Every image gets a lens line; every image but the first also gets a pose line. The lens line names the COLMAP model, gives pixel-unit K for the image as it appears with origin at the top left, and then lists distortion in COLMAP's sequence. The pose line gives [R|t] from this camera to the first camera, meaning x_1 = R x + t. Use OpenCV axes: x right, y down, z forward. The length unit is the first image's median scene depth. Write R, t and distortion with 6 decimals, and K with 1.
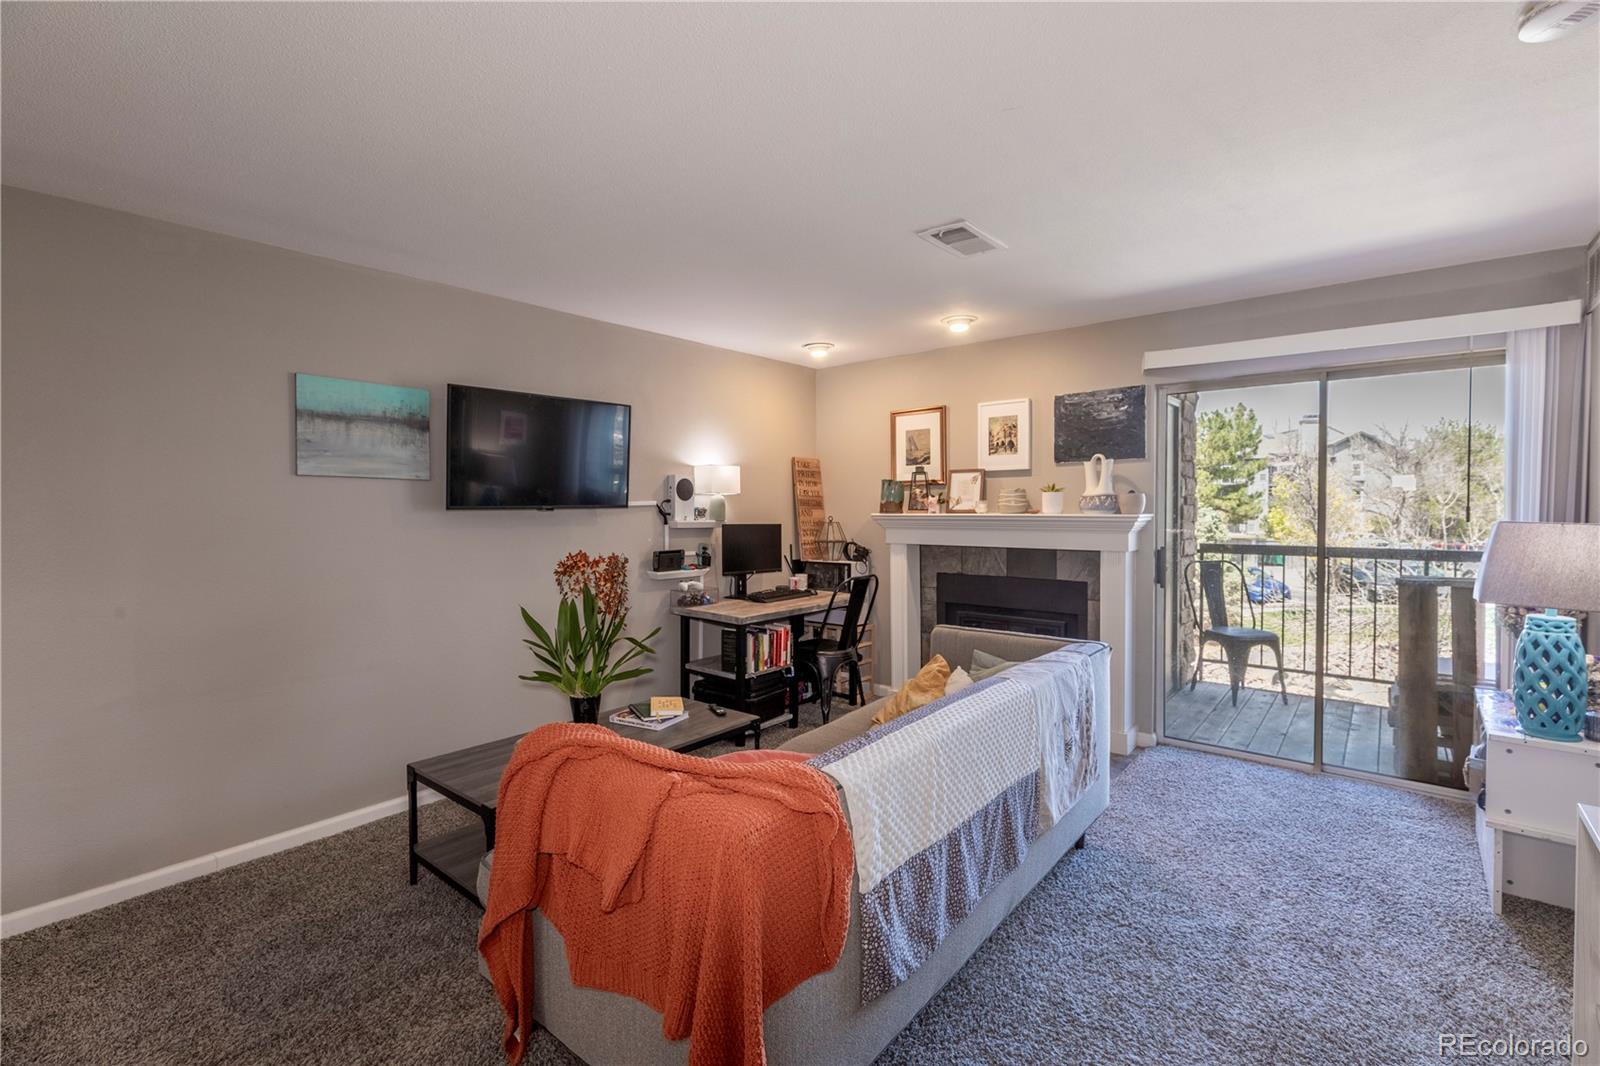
lens RADIAL K [[714.5, 0, 800.0], [0, 714.5, 533.0], [0, 0, 1]] dist [0.001851, 0.000013]
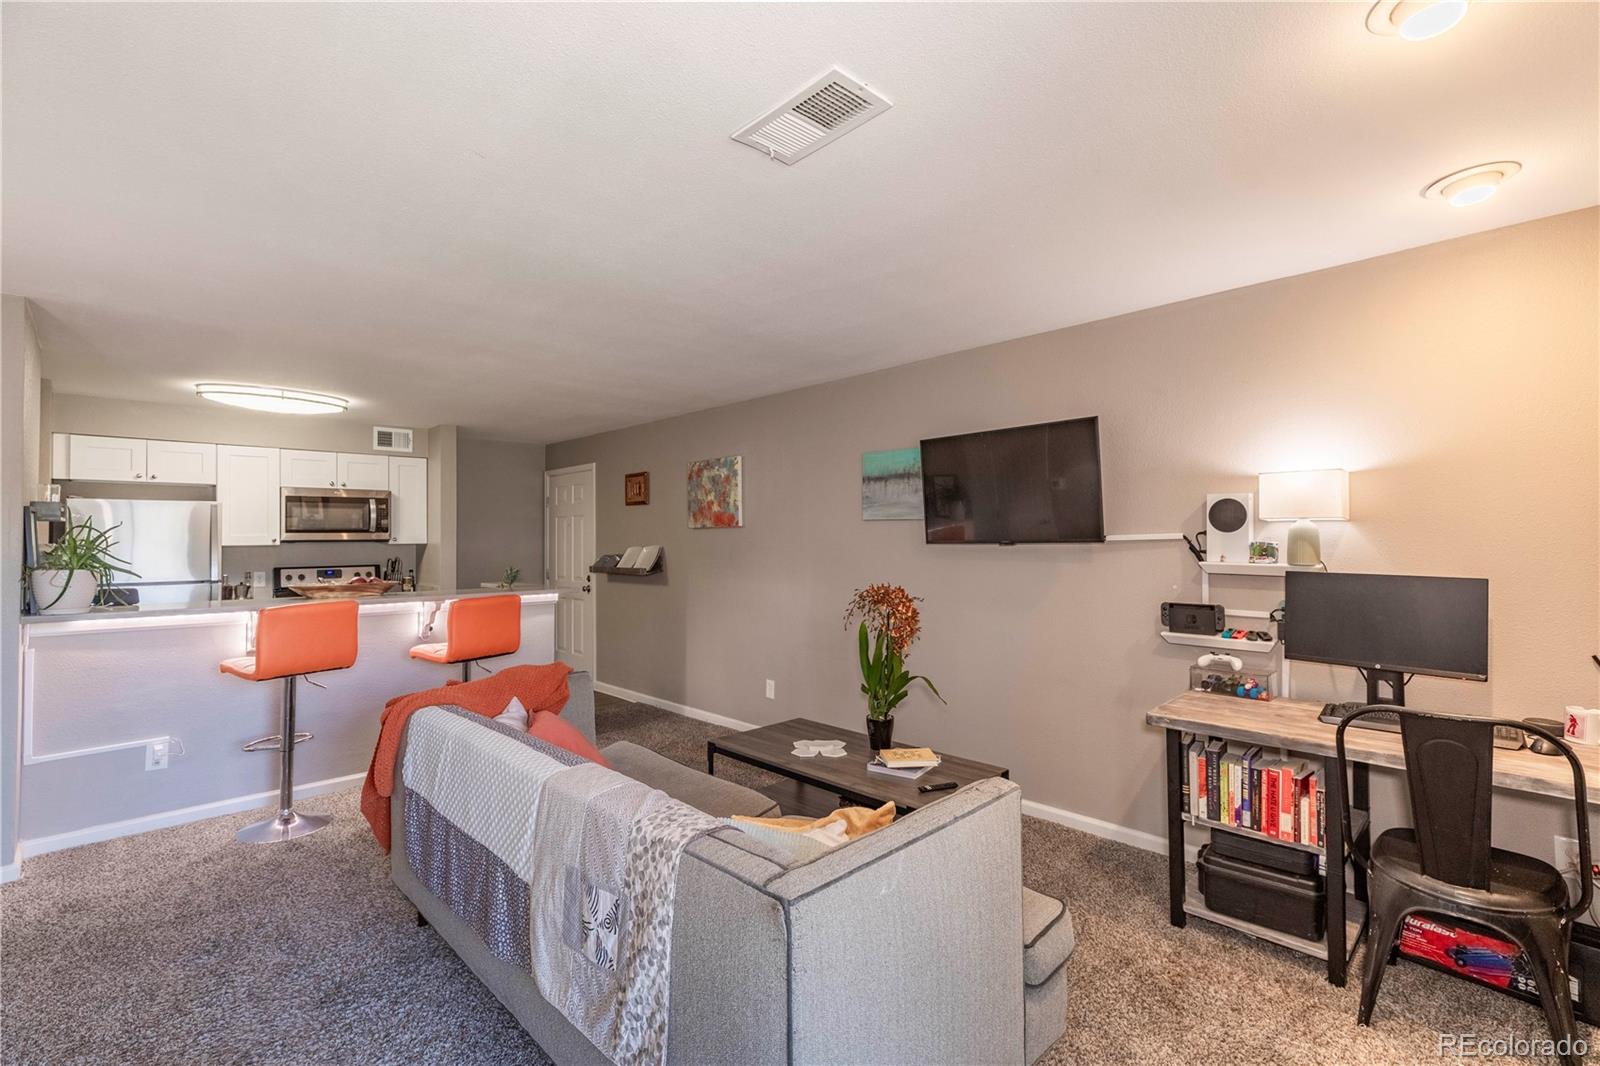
lens RADIAL K [[714.5, 0, 800.0], [0, 714.5, 533.0], [0, 0, 1]] dist [0.001851, 0.000013]
pose [[-0.105891, -0.006418, -0.994357, 0.543357], [-0.031946, 0.999485, -0.003049, -0.030056], [0.993864, 0.031443, -0.106041, 0.685570]]
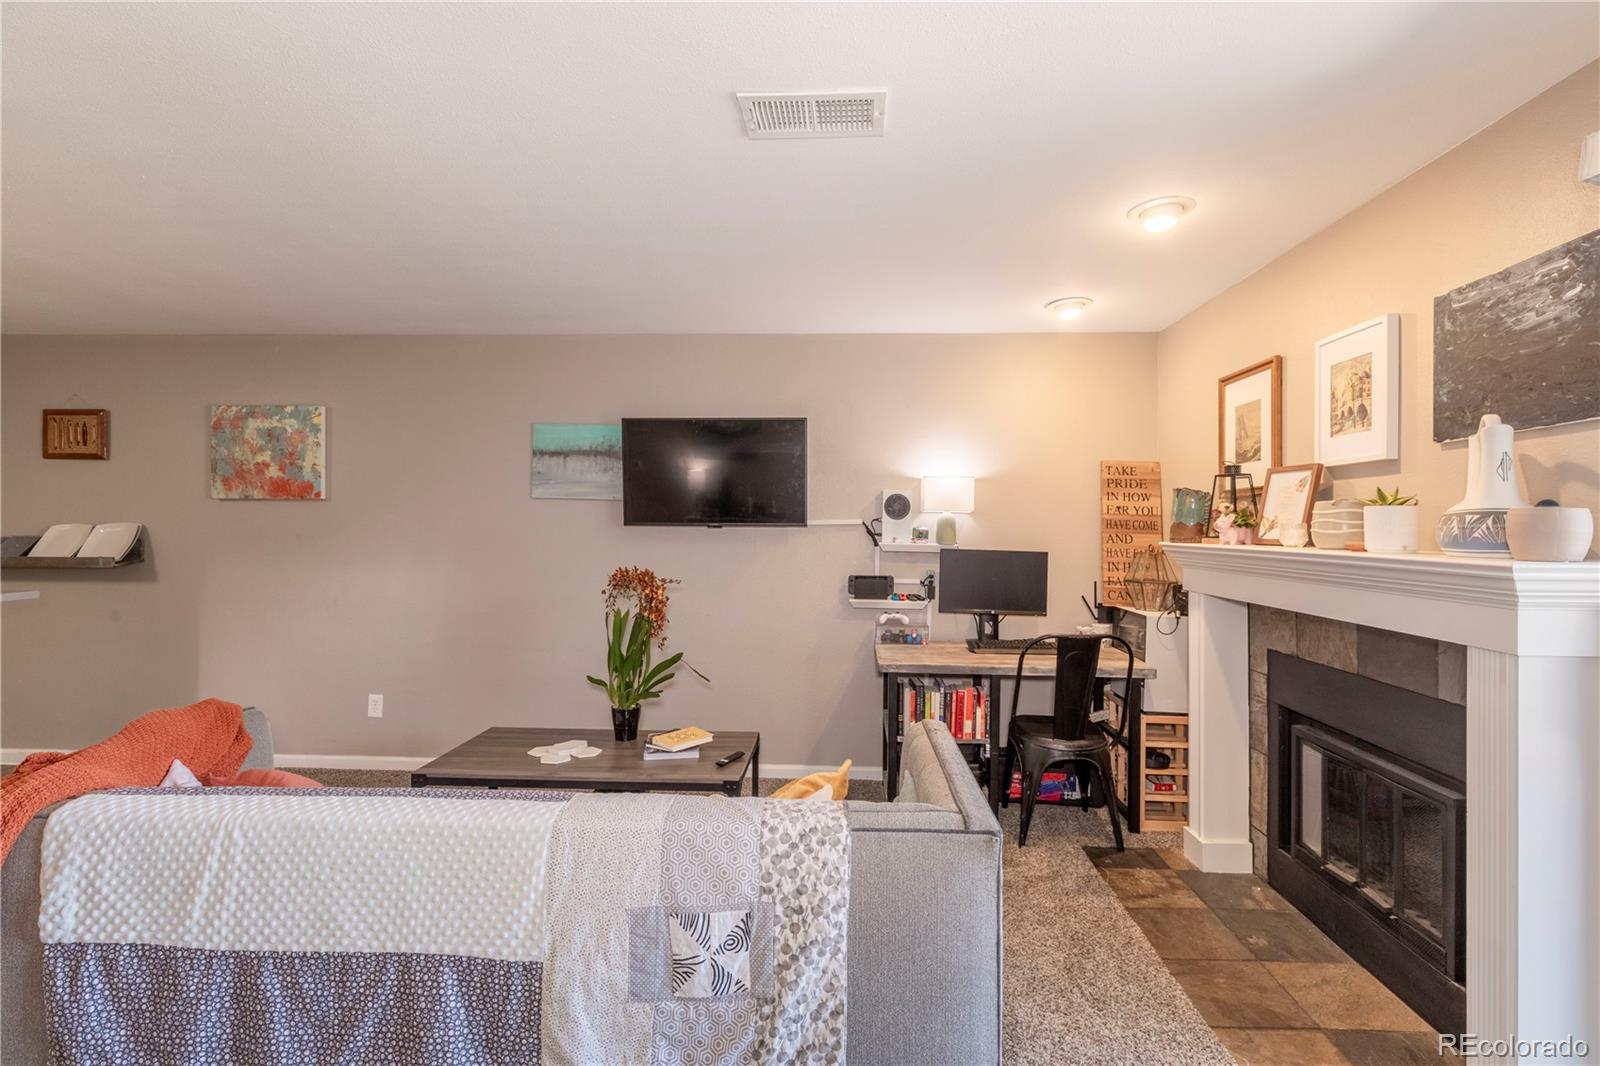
lens RADIAL K [[723.5, 0, 828.2], [0, 723.5, 522.5], [0, 0, 1]] dist [-0.000414, -0.000980]
pose [[0.607556, 0.009567, -0.794219, 0.487208], [-0.043012, 0.998857, -0.020871, -0.020194], [0.793111, 0.046842, 0.607273, 0.408812]]
